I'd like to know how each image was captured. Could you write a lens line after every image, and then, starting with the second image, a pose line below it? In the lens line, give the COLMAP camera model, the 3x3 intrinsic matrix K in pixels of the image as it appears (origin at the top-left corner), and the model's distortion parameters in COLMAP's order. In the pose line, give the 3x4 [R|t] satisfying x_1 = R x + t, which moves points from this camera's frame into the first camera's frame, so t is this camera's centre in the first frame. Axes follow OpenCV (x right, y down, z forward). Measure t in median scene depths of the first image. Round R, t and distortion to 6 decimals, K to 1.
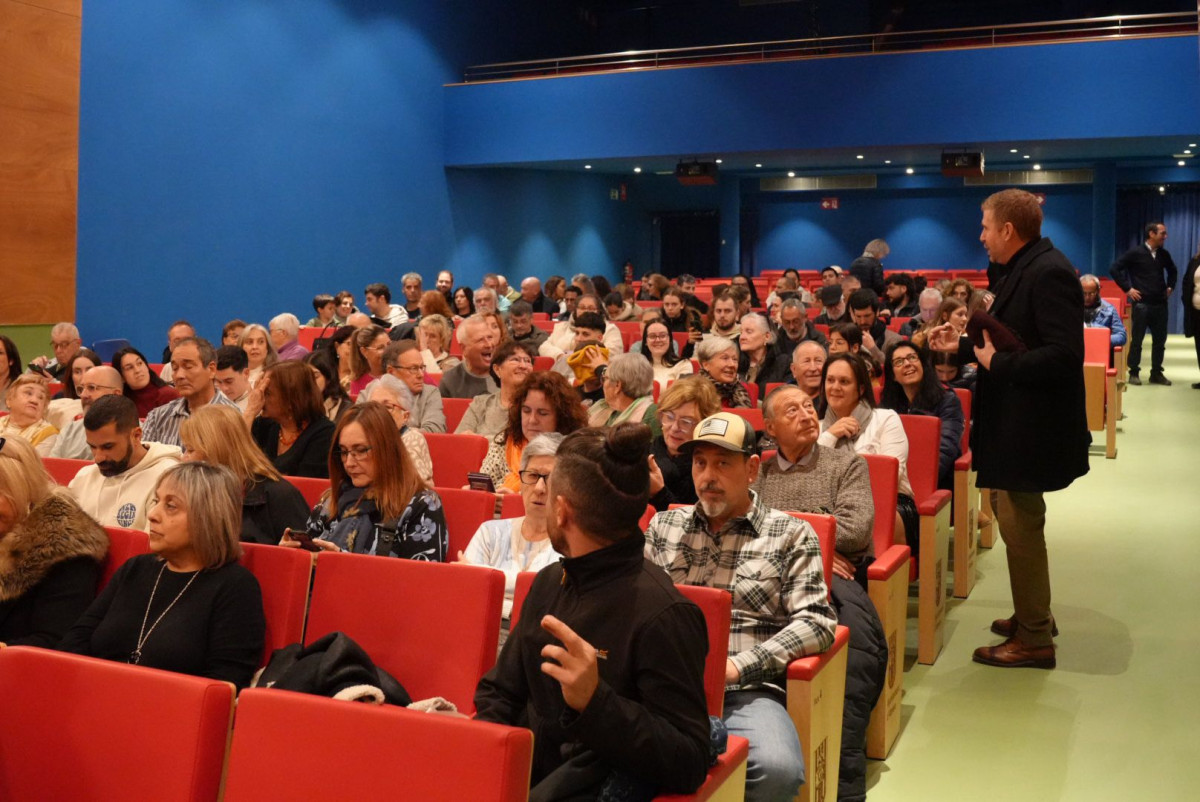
lens RADIAL K [[1238.9, 0, 600.0], [0, 1238.9, 401.0], [0, 0, 1]] dist [-0.010522, 0.024171]
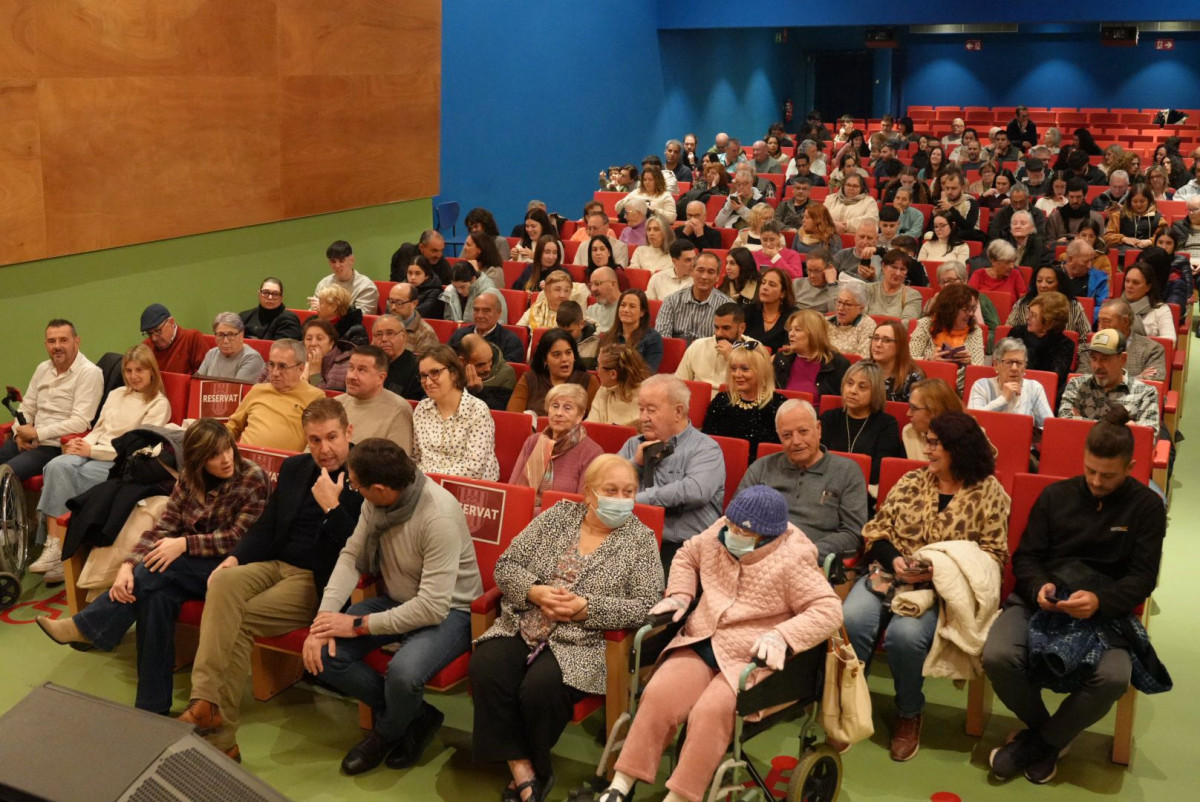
lens RADIAL K [[1238.9, 0, 600.0], [0, 1238.9, 401.0], [0, 0, 1]] dist [-0.010522, 0.024171]
pose [[0.999654, -0.006144, -0.025583, -0.184808], [0.010613, 0.983897, 0.178419, -0.065548], [0.024075, -0.178629, 0.983622, -0.254940]]
